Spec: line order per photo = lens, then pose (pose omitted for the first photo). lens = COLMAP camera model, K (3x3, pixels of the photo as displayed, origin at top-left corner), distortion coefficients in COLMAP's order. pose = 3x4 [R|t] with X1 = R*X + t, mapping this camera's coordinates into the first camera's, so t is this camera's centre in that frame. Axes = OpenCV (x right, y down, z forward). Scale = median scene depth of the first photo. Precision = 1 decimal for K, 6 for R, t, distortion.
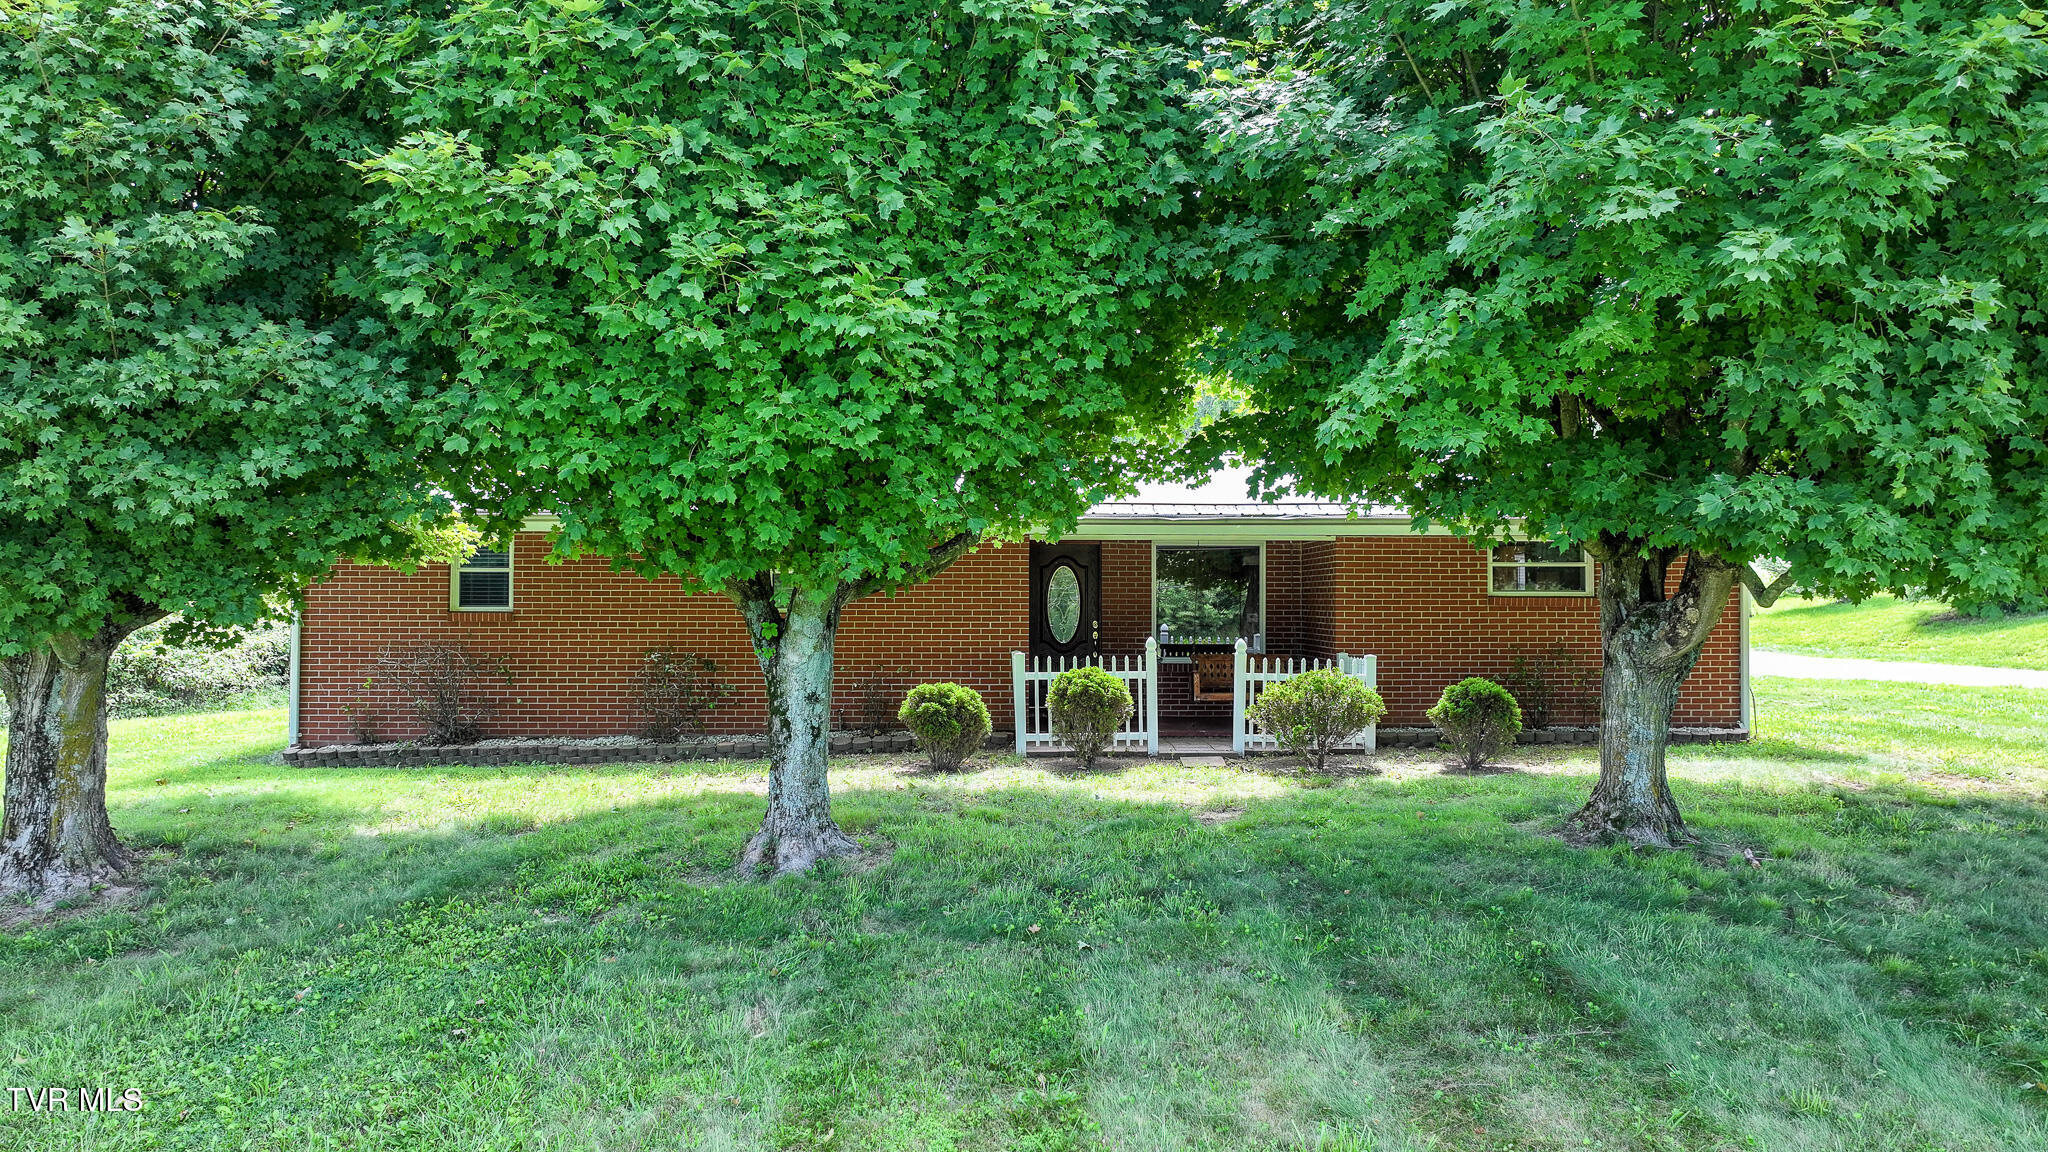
lens RADIAL K [[1433.8, 0, 1033.0], [0, 1433.8, 578.3], [0, 0, 1]] dist [0.004156, 0.009862]
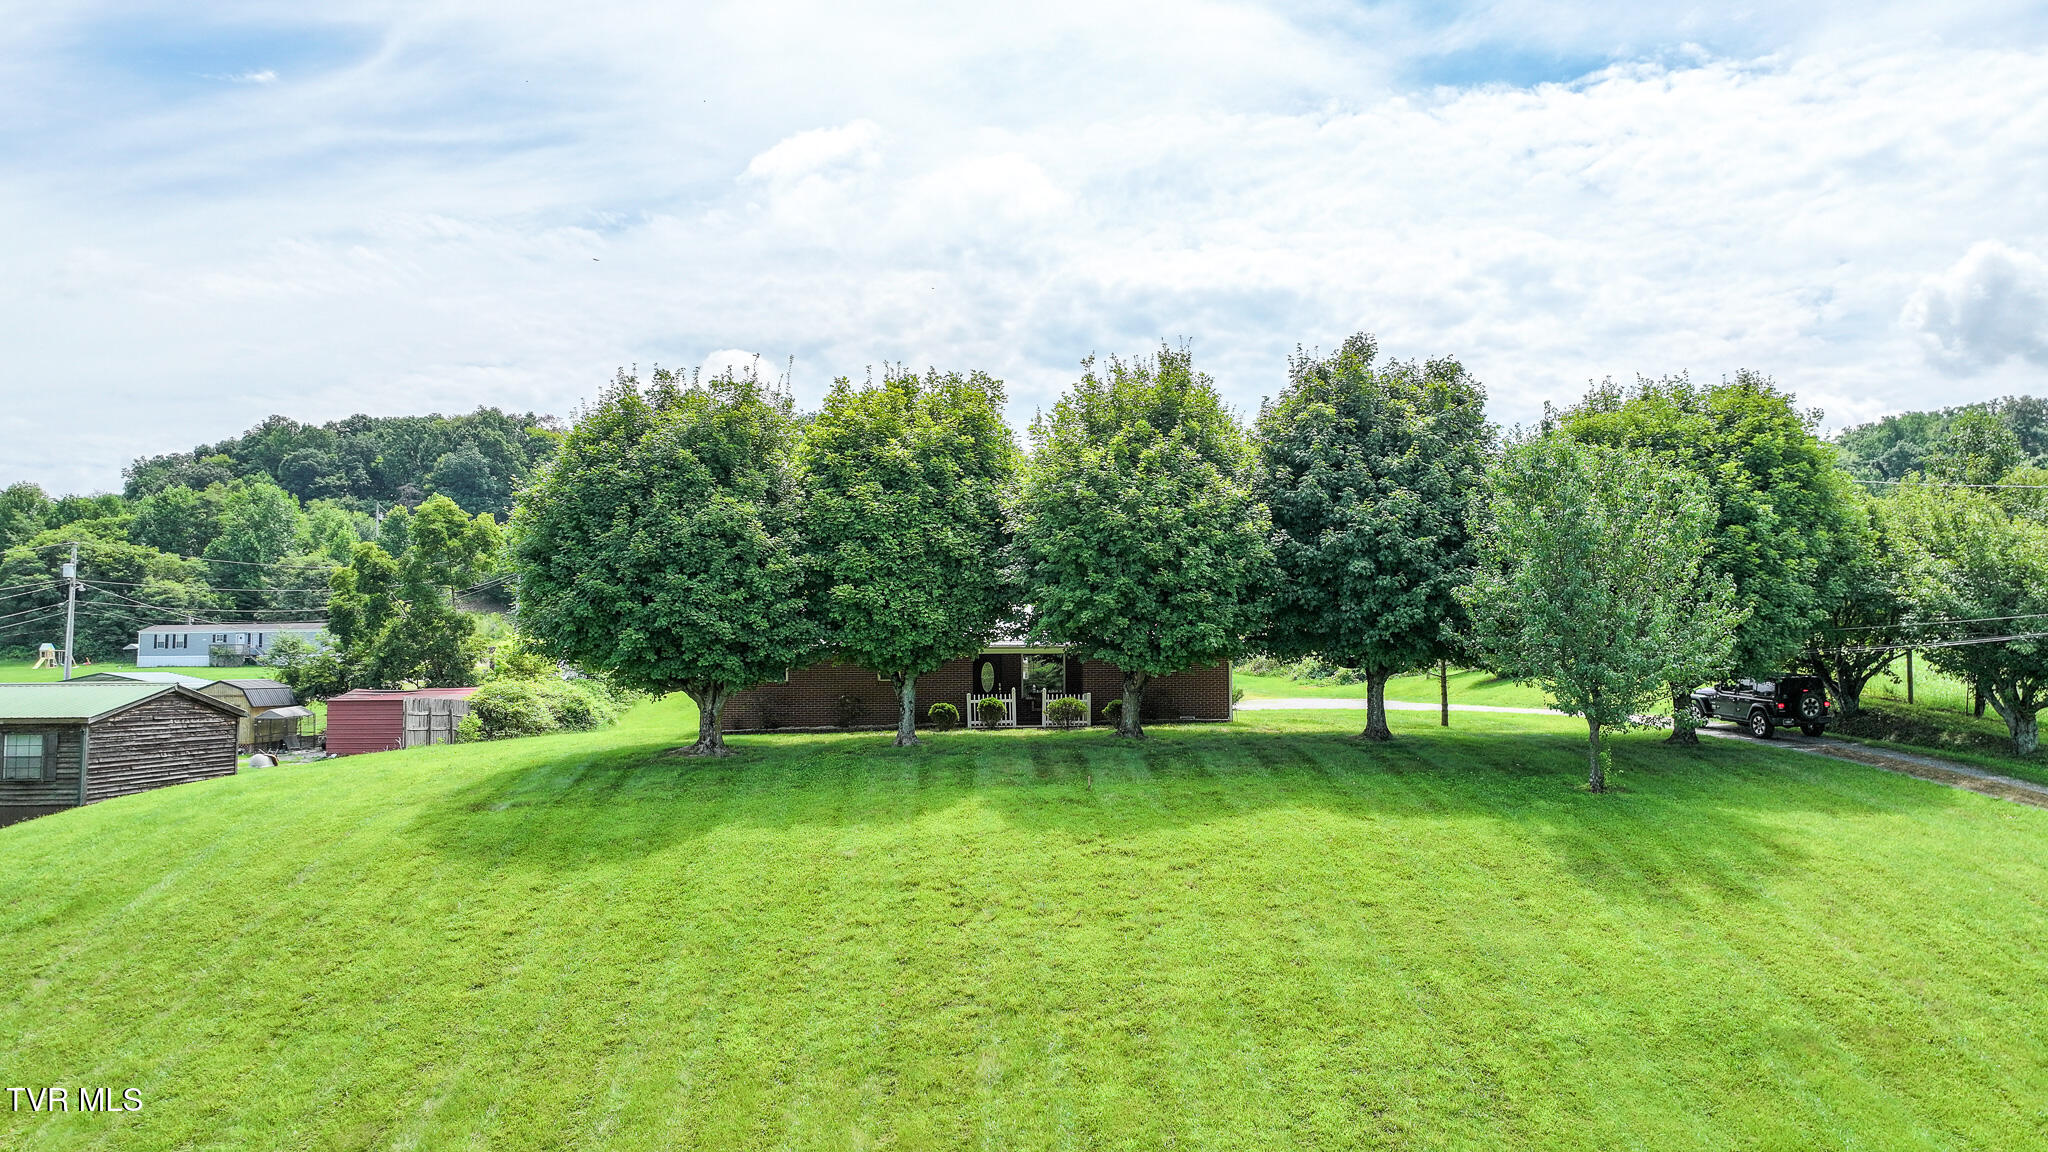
lens RADIAL K [[1433.8, 0, 1033.0], [0, 1433.8, 578.3], [0, 0, 1]] dist [0.004156, 0.009862]
pose [[0.999869, -0.007829, 0.014170, 0.088258], [0.008524, 0.998731, -0.049642, -0.039615], [-0.013763, 0.049756, 0.998667, -2.089940]]
